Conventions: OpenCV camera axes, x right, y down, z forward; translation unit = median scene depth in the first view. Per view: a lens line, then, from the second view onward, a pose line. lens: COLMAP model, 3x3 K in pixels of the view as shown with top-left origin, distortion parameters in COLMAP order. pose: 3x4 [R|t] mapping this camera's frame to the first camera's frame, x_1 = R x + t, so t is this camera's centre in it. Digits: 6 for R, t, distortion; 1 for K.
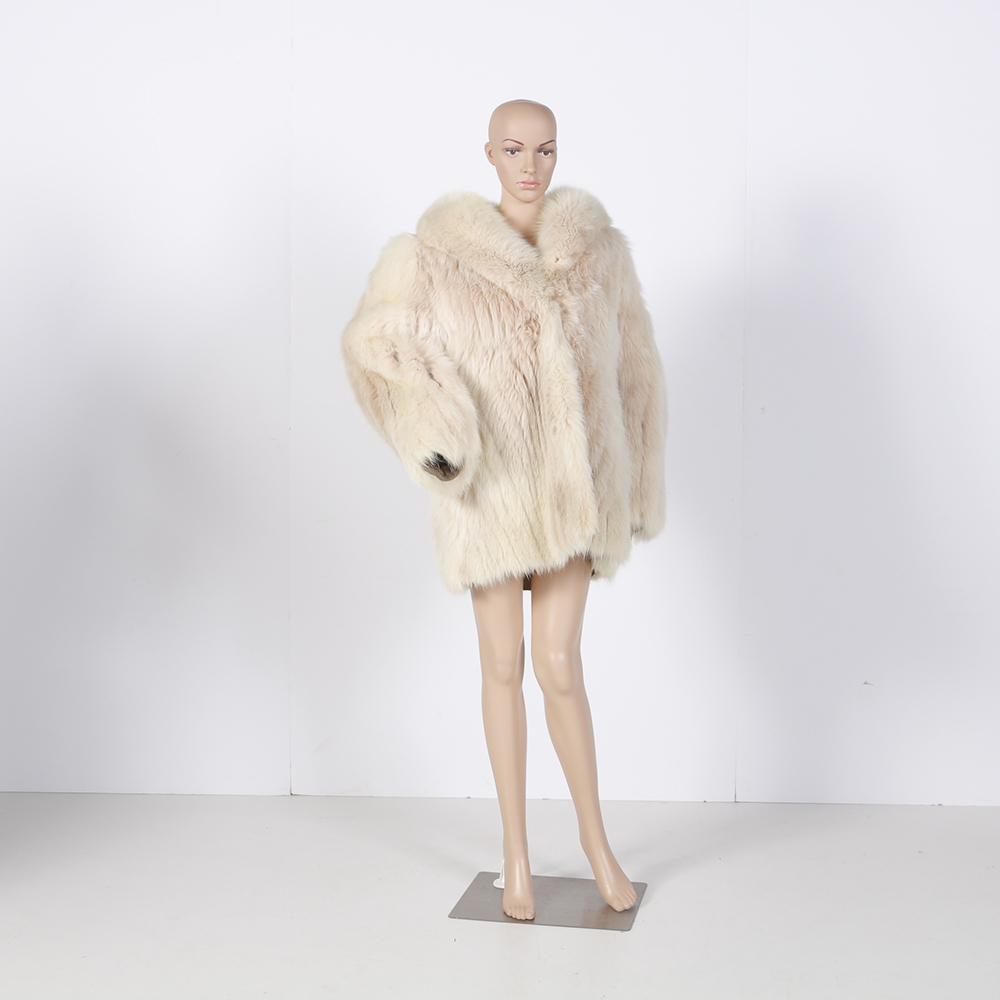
lens RADIAL K [[1758.0, 0, 507.5], [0, 1758.0, 498.5], [0, 0, 1]] dist [-0.014995, 0.000000]
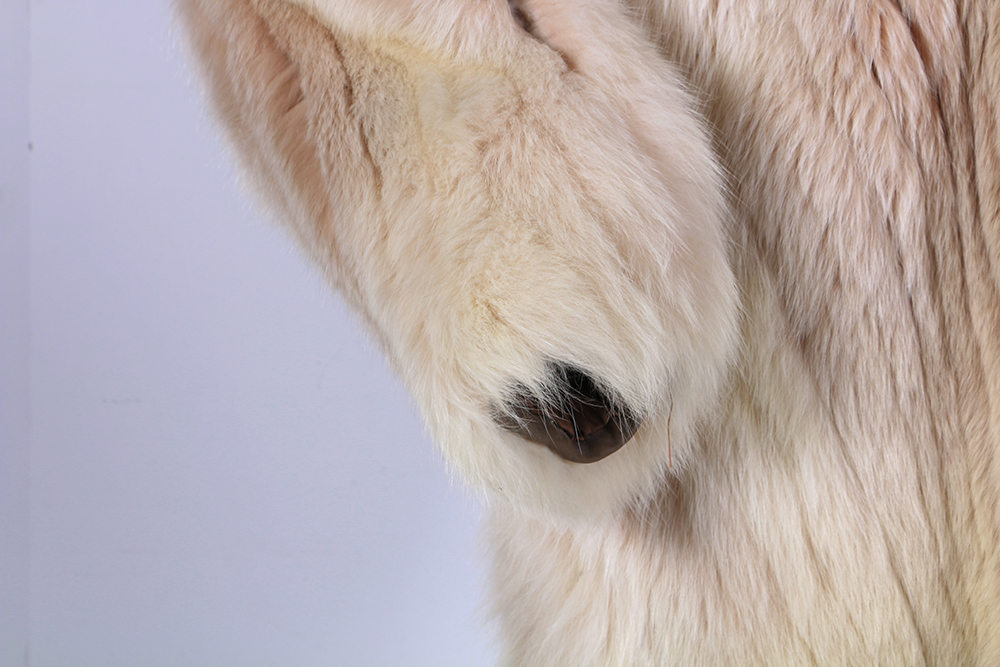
lens RADIAL K [[2268.3, 0, 500.2], [0, 2268.3, 337.5], [0, 0, 1]] dist [0.355922, 0.000000]
pose [[0.999285, 0.014144, 0.035076, -0.057498], [-0.016808, 0.996902, 0.076843, -0.050707], [-0.033880, -0.077377, 0.996426, 0.685390]]
